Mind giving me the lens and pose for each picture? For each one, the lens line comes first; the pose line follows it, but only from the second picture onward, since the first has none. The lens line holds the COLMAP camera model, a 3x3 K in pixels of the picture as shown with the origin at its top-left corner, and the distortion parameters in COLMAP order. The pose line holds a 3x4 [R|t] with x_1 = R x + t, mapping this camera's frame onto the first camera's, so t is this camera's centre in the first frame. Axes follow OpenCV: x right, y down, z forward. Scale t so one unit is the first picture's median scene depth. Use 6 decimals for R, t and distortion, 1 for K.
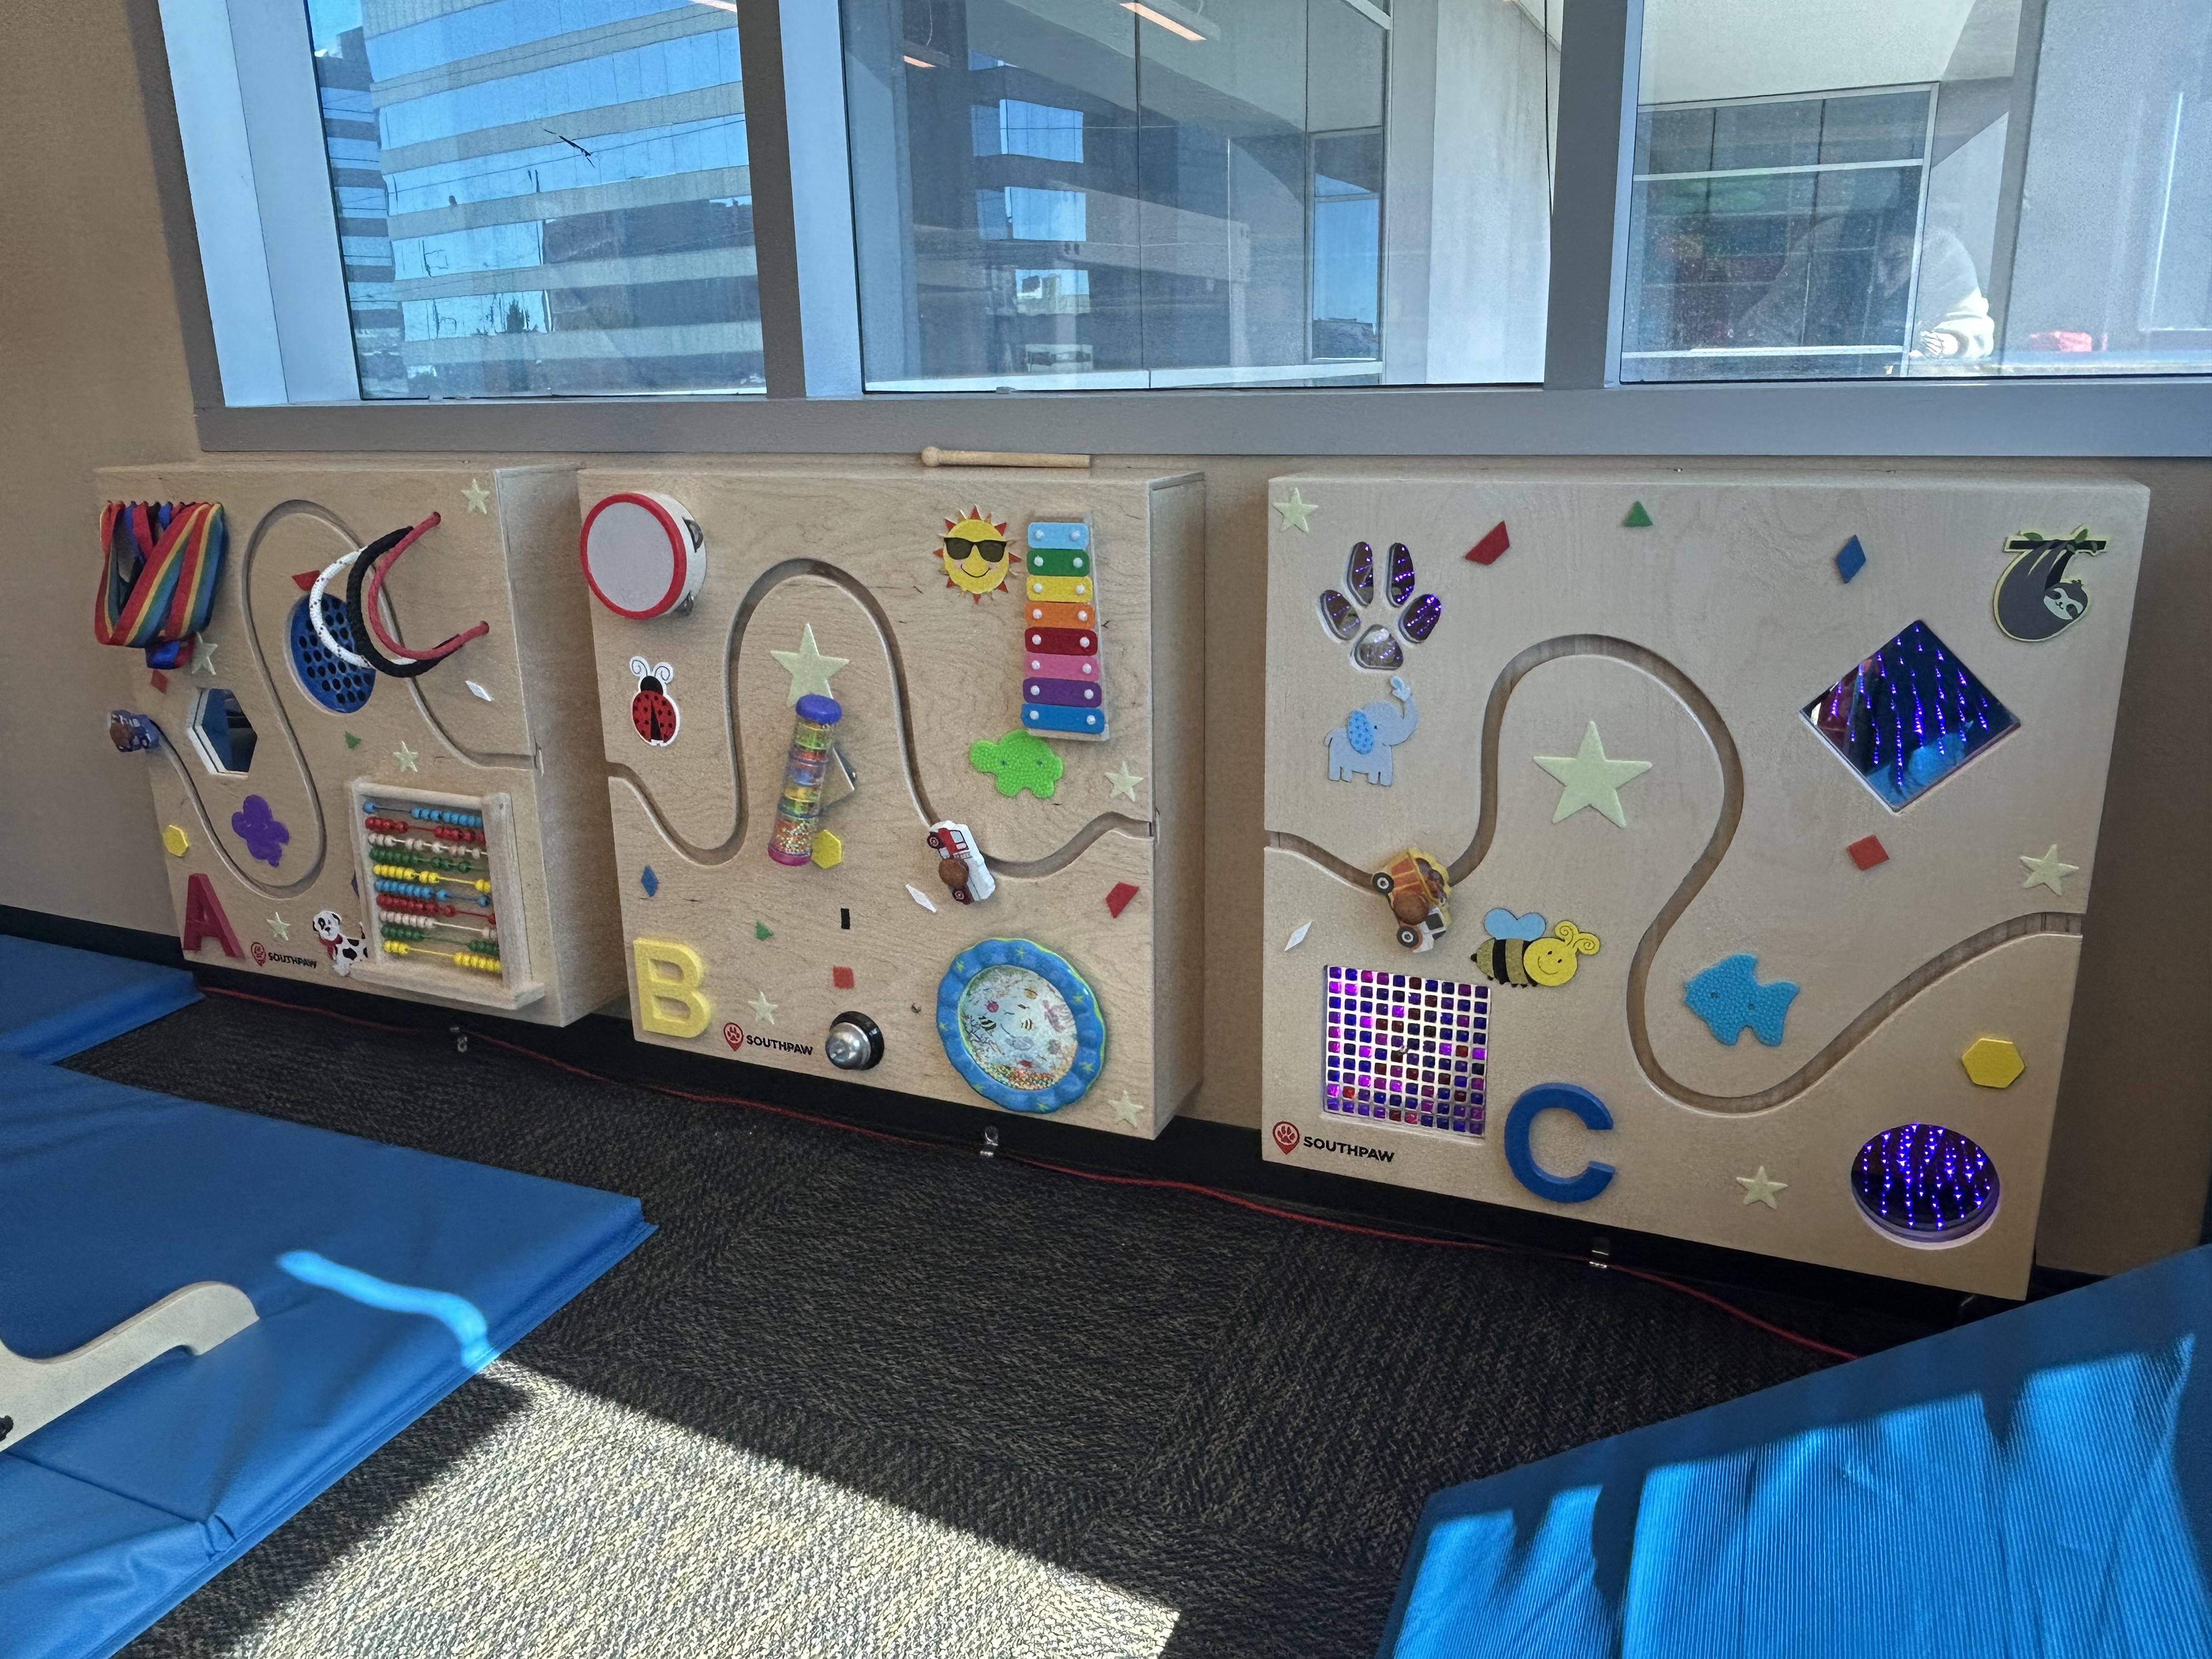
lens RADIAL K [[1513.4, 0, 1160.9], [0, 1513.4, 799.6], [0, 0, 1]] dist [-0.013131, 0.011309]
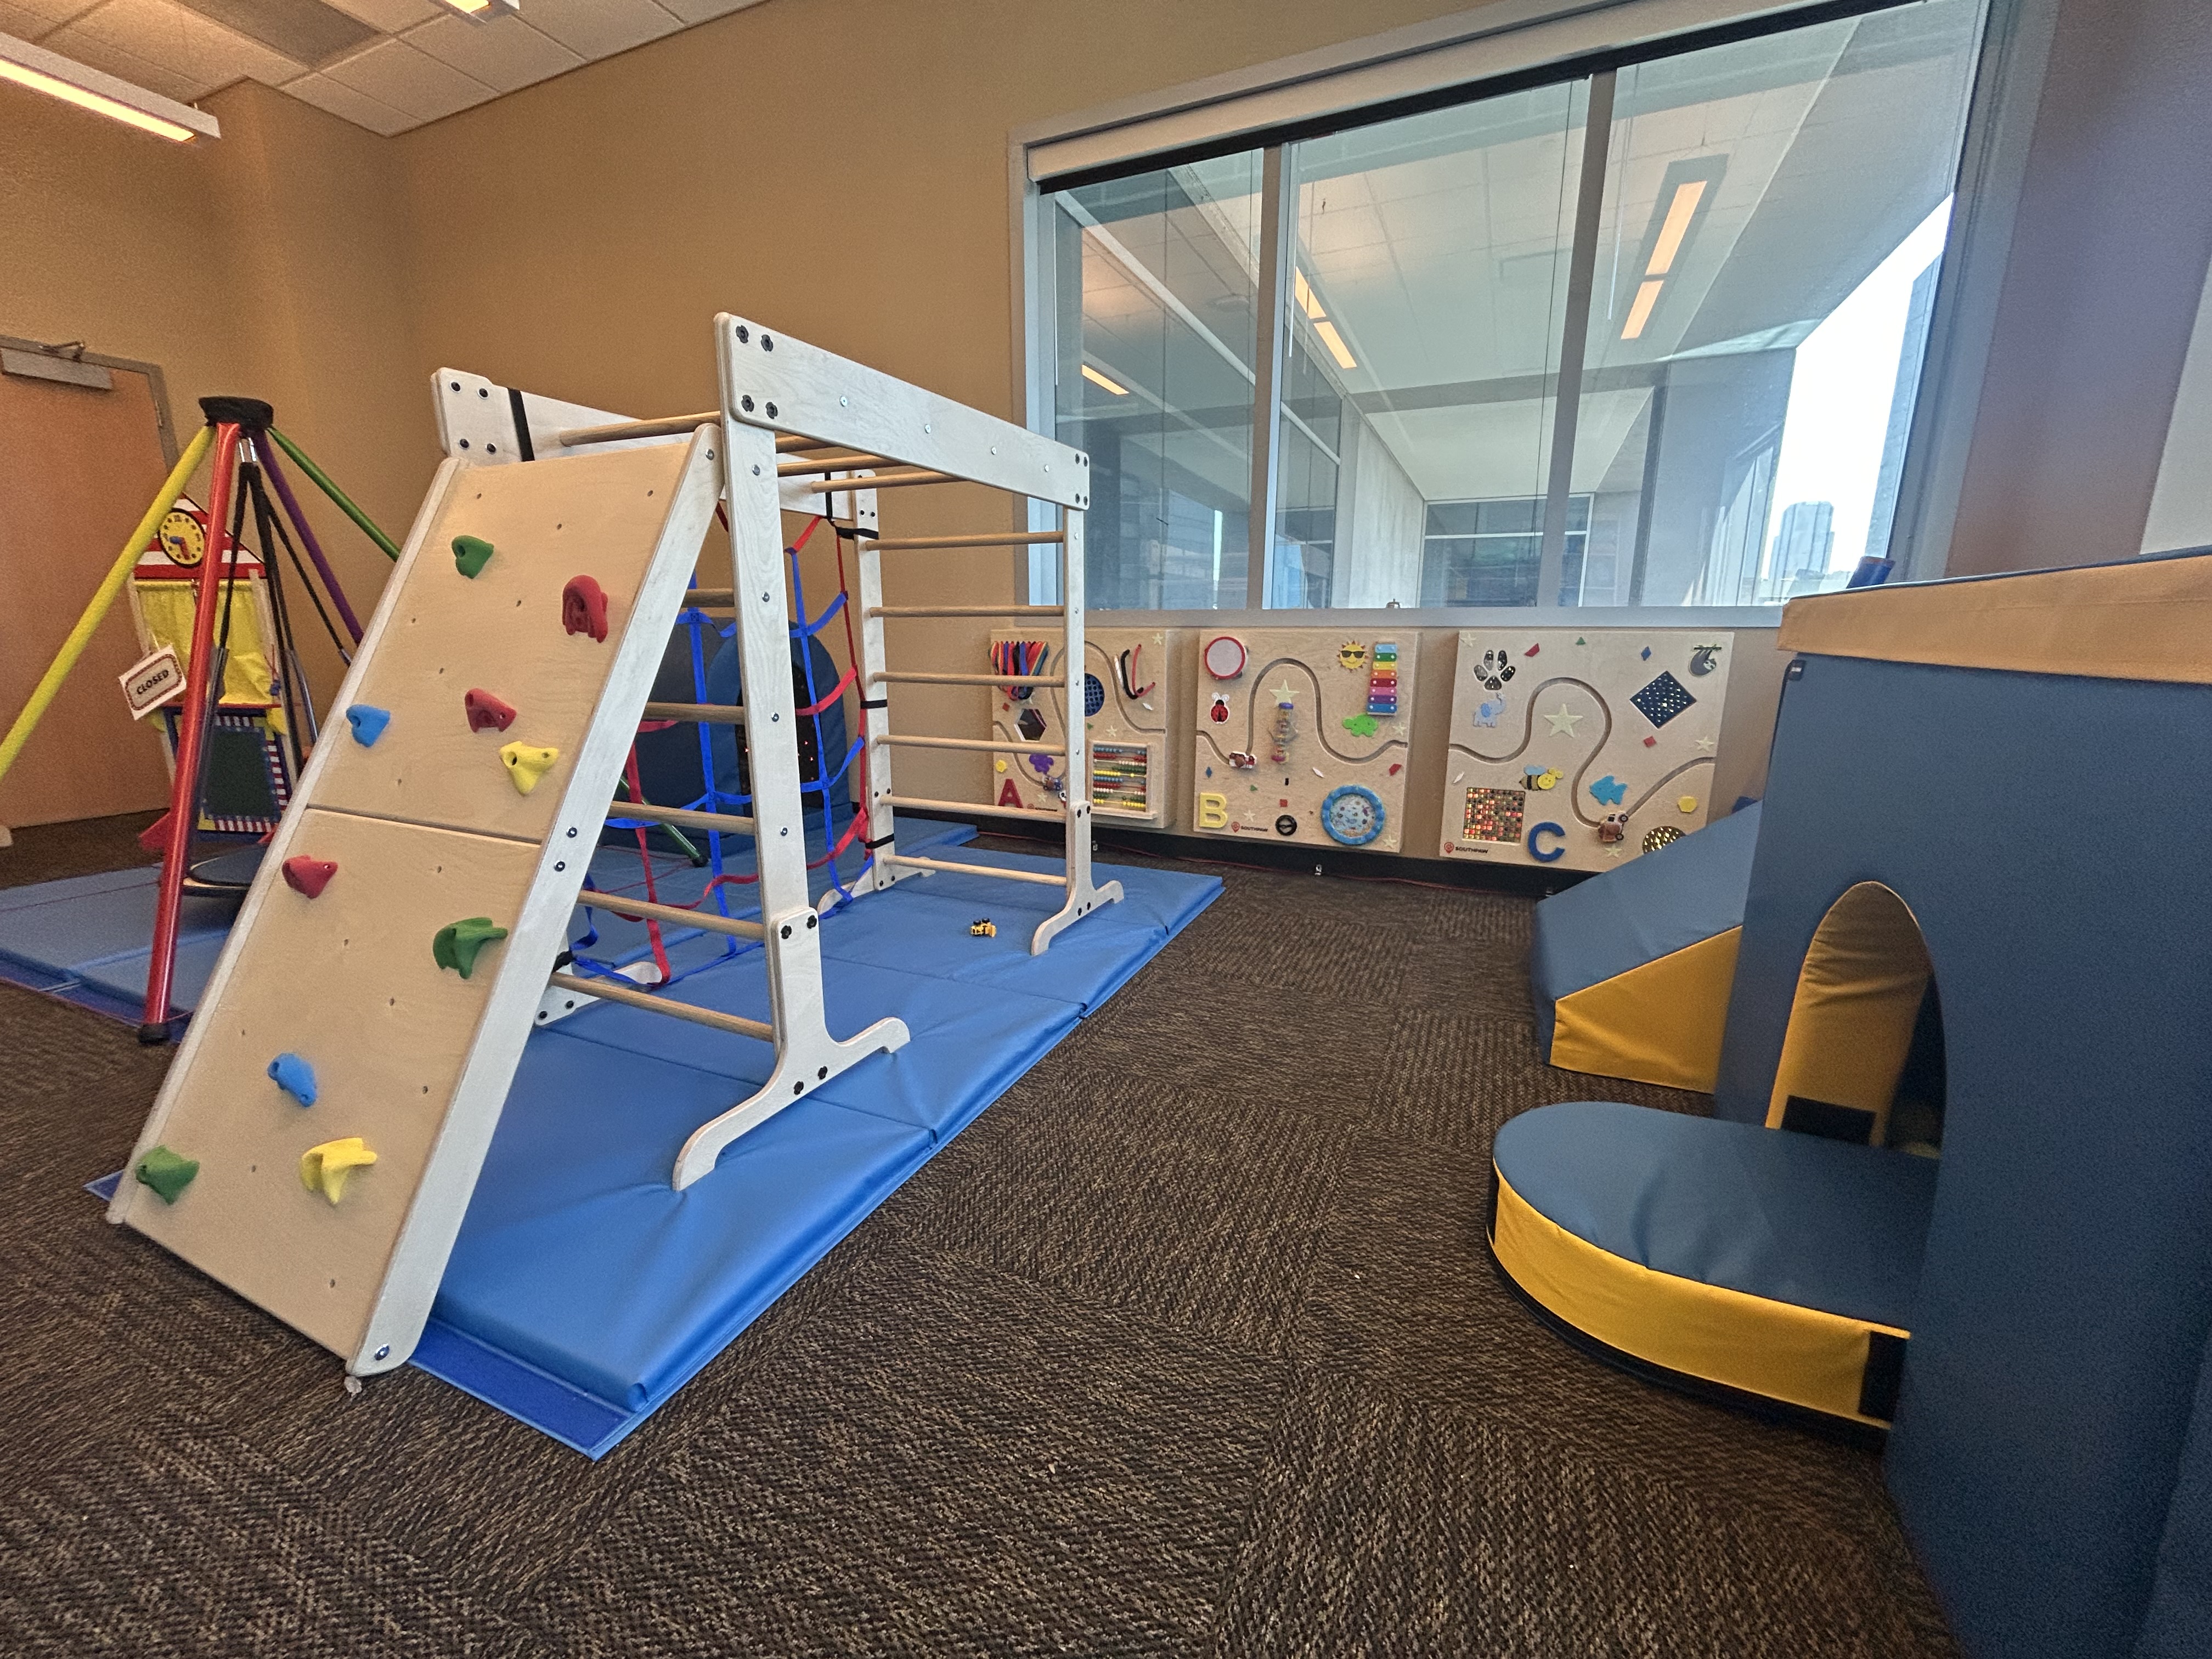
lens RADIAL K [[883.0, 0, 1124.6], [0, 883.0, 836.4], [0, 0, 1]] dist [-0.004807, -0.003233]
pose [[0.999673, 0.025560, -0.001236, -0.573682], [-0.025590, 0.998173, -0.054739, 0.316707], [-0.000165, 0.054753, 0.998500, -0.784510]]
